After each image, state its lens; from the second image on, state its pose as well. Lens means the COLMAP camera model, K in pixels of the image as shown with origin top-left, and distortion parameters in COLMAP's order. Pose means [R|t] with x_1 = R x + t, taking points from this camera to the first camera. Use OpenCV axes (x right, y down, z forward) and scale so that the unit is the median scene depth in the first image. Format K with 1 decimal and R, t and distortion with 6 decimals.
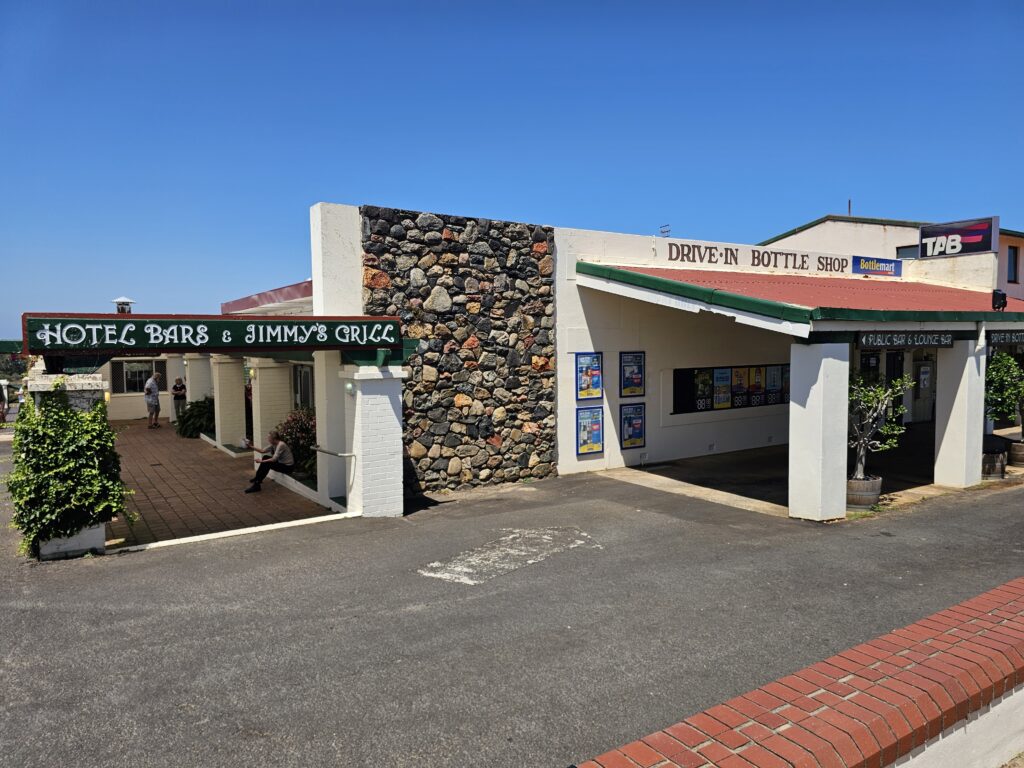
lens RADIAL K [[693.3, 0, 511.6], [0, 693.3, 382.8], [0, 0, 1]] dist [-0.000416, -0.000293]
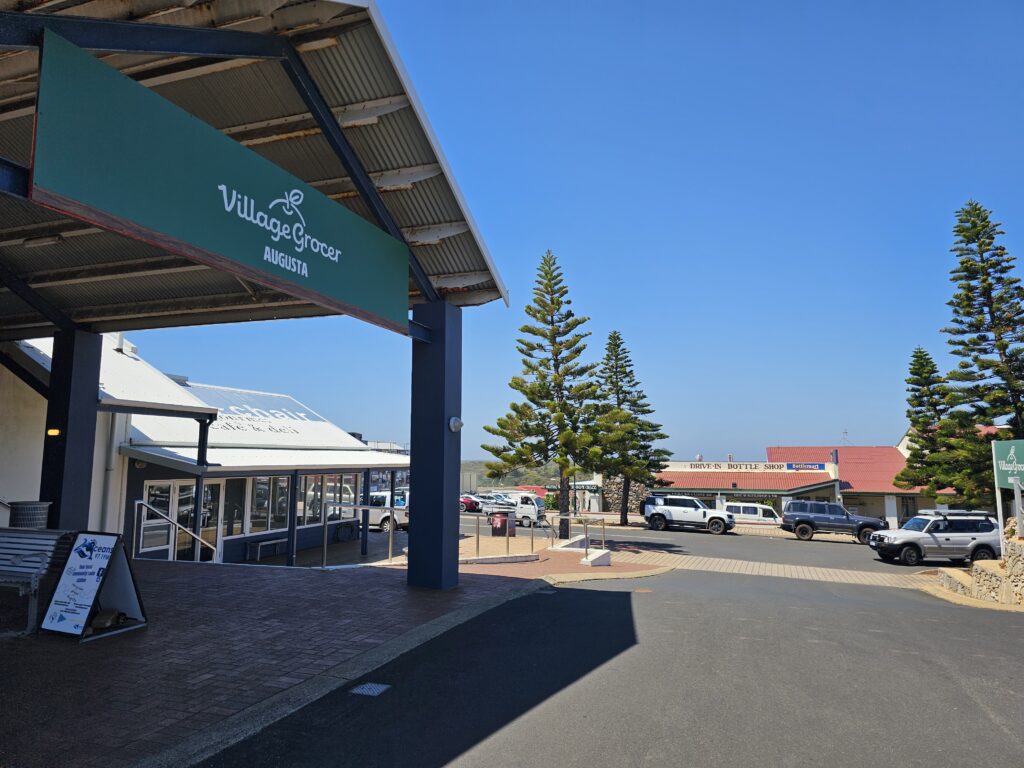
lens RADIAL K [[693.3, 0, 512.3], [0, 693.3, 382.9], [0, 0, 1]] dist [-0.000416, -0.000293]
pose [[0.609864, -0.073213, -0.789117, 2.018489], [-0.068009, 0.987216, -0.144153, -0.028751], [0.789582, 0.141581, 0.597088, -1.538664]]
